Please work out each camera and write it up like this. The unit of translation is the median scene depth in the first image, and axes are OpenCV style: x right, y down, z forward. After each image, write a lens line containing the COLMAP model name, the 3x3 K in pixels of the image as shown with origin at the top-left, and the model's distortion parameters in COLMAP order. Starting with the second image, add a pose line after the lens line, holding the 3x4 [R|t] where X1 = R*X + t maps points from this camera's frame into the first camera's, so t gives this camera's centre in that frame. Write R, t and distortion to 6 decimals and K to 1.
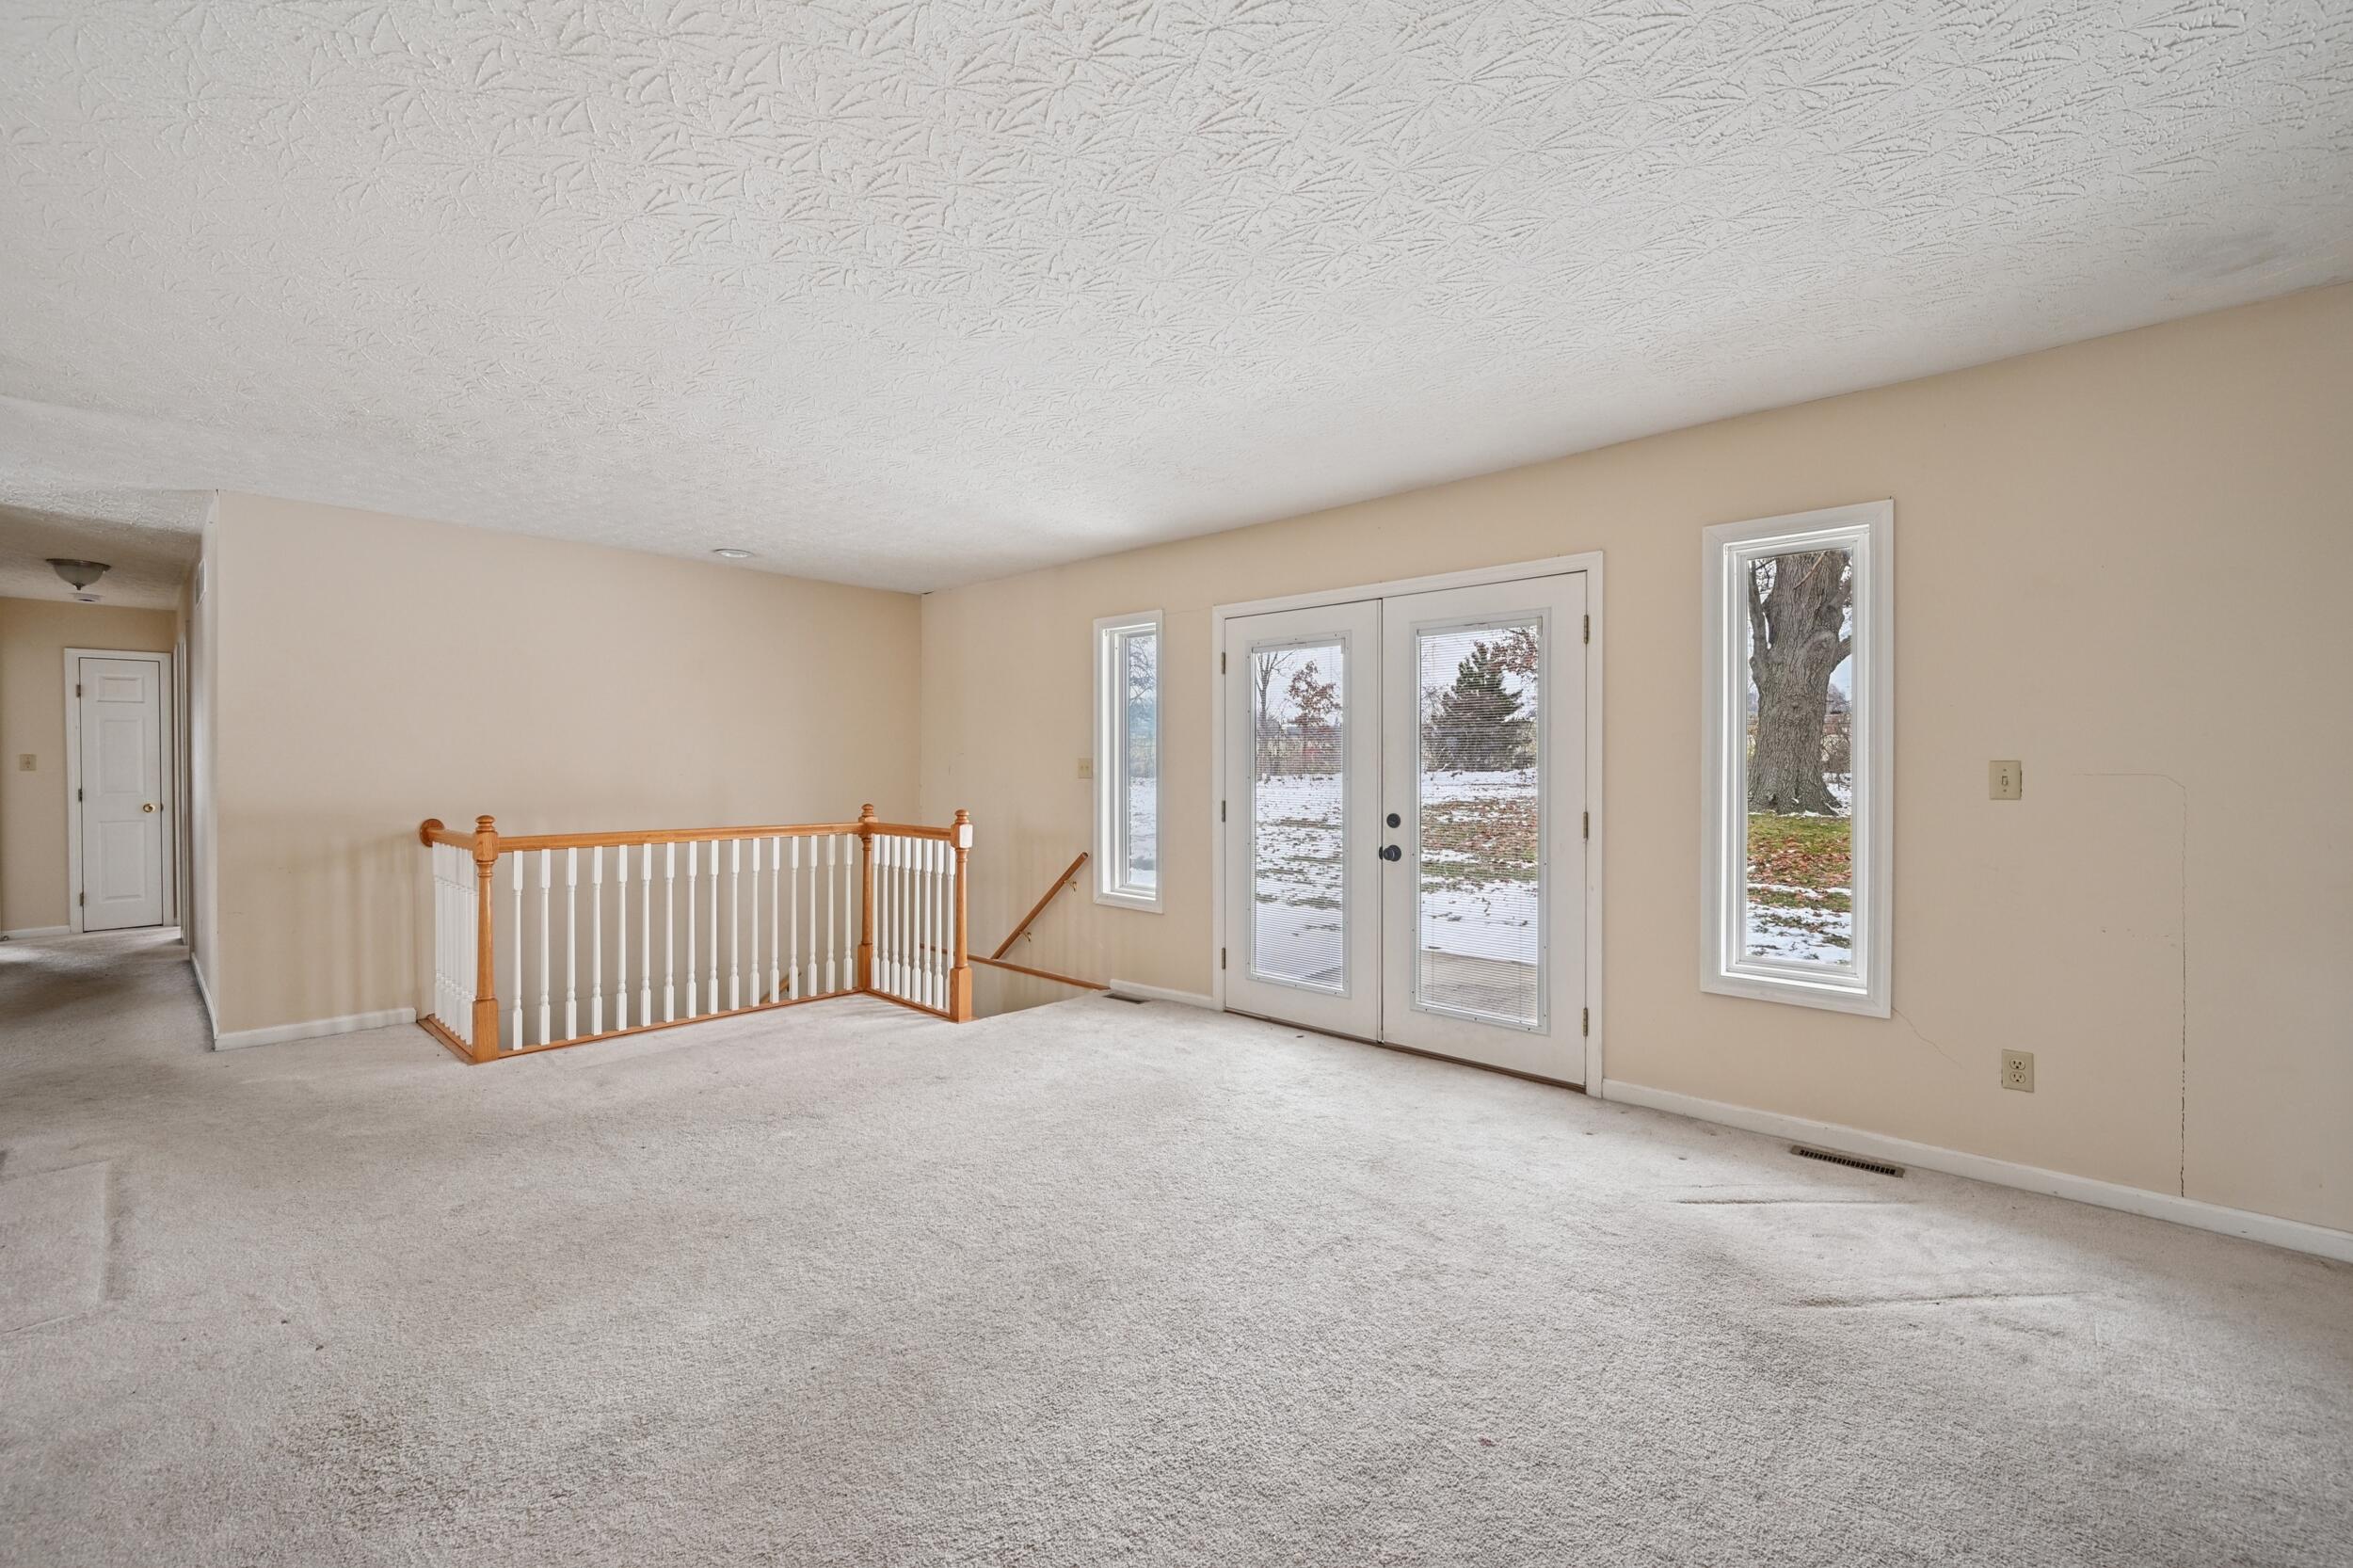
lens RADIAL K [[992.7, 0, 1192.2], [0, 992.7, 770.6], [0, 0, 1]] dist [-0.000353, -0.000216]
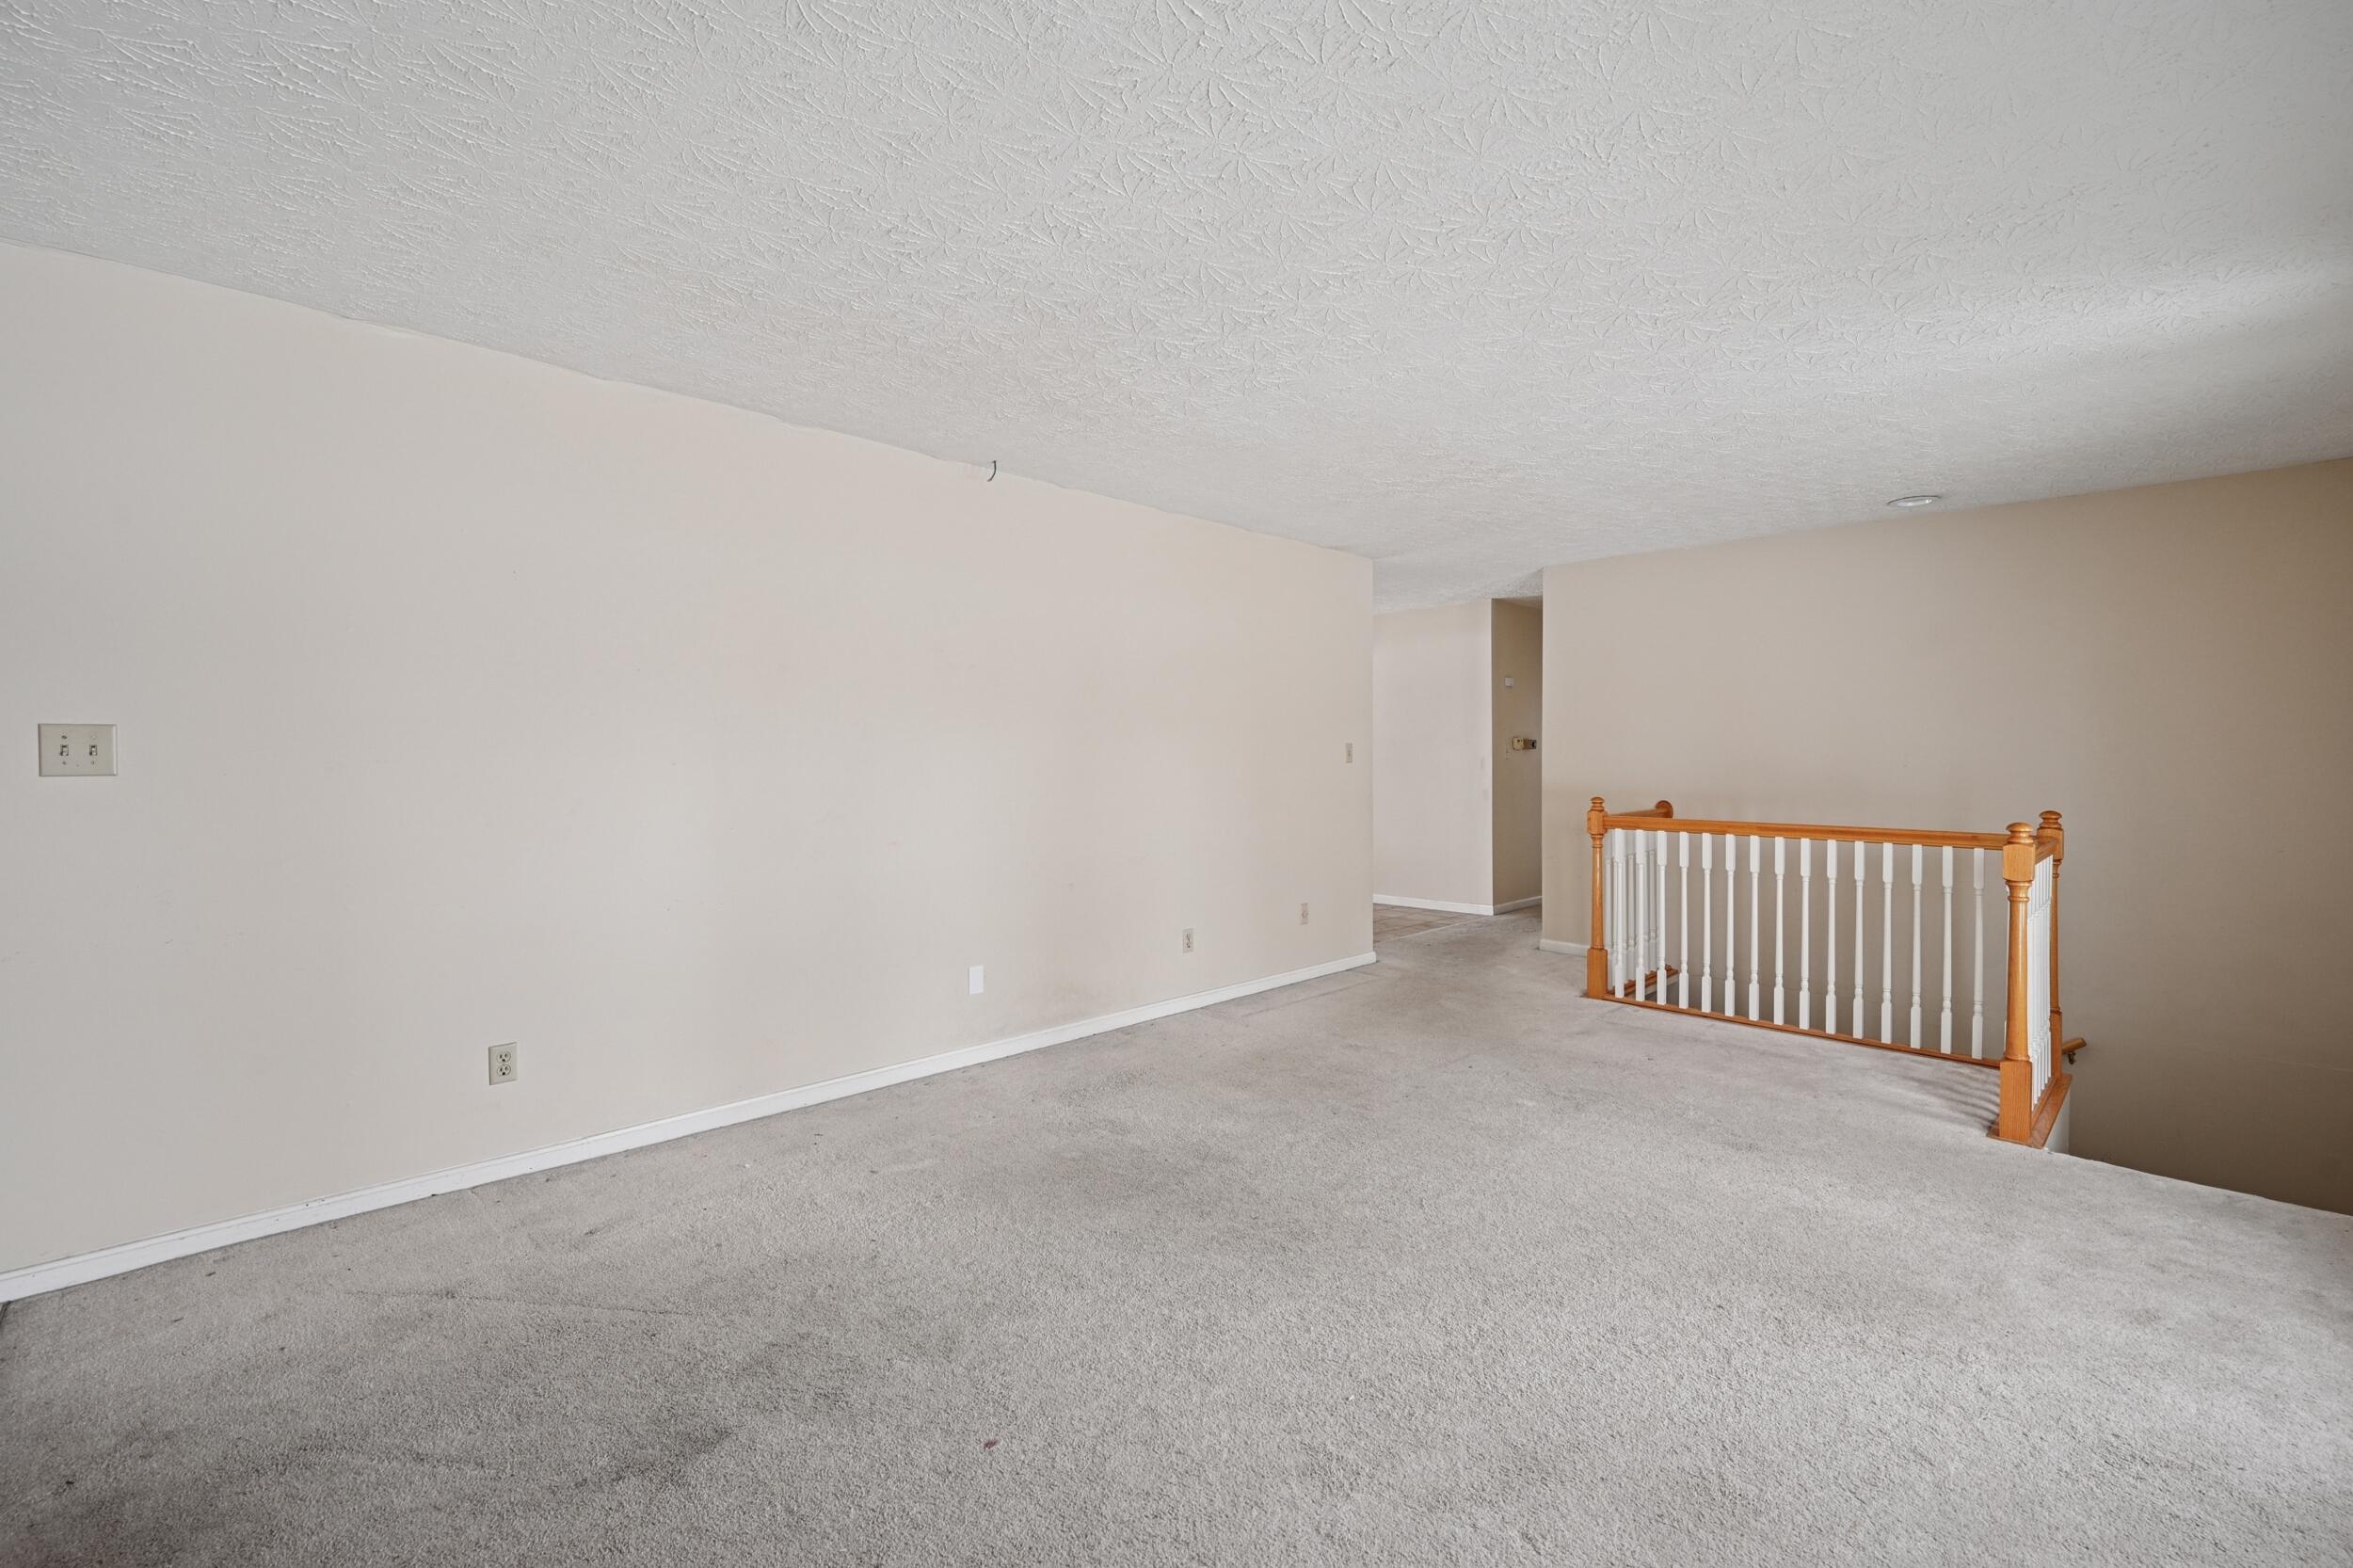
lens RADIAL K [[992.7, 0, 1126.0], [0, 992.7, 766.5], [0, 0, 1]] dist [-0.000353, -0.000216]
pose [[-0.096569, 0.008506, -0.995290, 0.604304], [-0.002563, 0.999958, 0.008795, -0.001650], [0.995323, 0.003401, -0.096543, 0.591862]]
